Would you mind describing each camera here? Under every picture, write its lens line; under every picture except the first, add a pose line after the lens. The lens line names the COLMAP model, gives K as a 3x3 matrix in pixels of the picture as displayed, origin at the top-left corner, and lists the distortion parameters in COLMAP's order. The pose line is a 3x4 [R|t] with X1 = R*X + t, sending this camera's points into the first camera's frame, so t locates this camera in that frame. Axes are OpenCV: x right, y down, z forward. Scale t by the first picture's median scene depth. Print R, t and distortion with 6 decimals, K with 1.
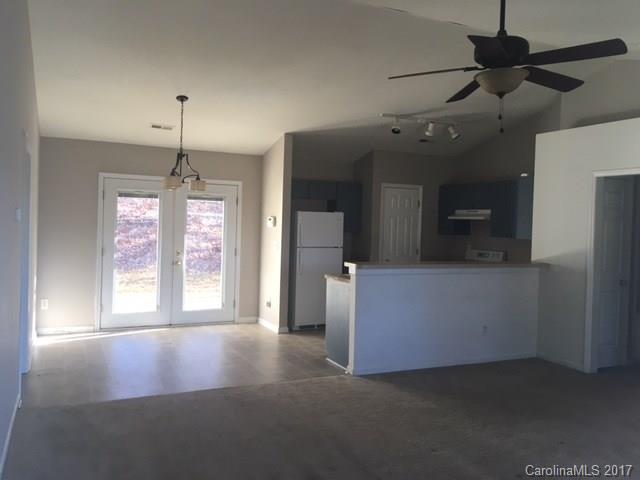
lens RADIAL K [[543.0, 0, 320.9], [0, 543.0, 229.3], [0, 0, 1]] dist [0.044375, -0.006021]
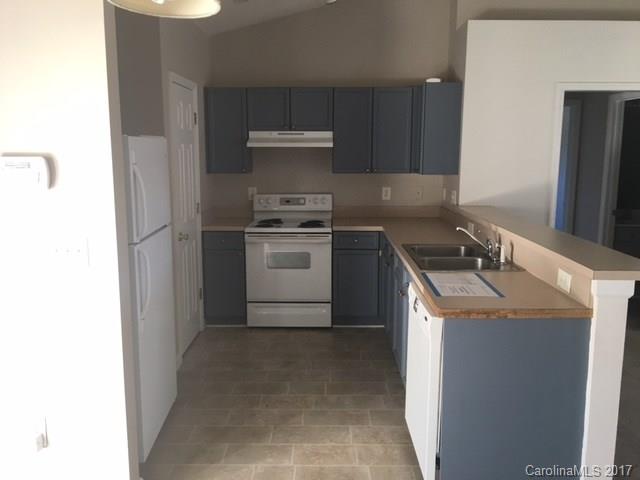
lens RADIAL K [[543.0, 0, 320.9], [0, 543.0, 229.3], [0, 0, 1]] dist [0.044375, -0.006021]
pose [[0.426205, -0.161420, 0.890108, -0.290395], [0.024905, 0.985672, 0.166826, -0.029385], [-0.904284, -0.048934, 0.424119, 0.732733]]
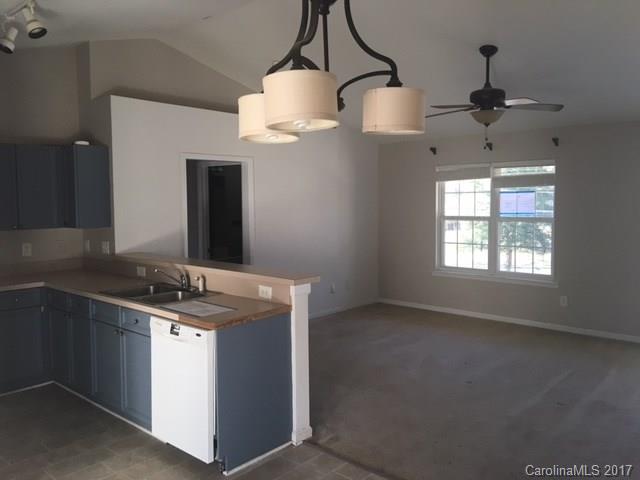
lens RADIAL K [[543.0, 0, 320.9], [0, 543.0, 229.3], [0, 0, 1]] dist [0.044375, -0.006021]
pose [[-0.400187, -0.080964, 0.912850, -0.405588], [0.011880, 0.995548, 0.093507, -0.042385], [-0.916357, 0.048265, -0.397443, 0.889086]]
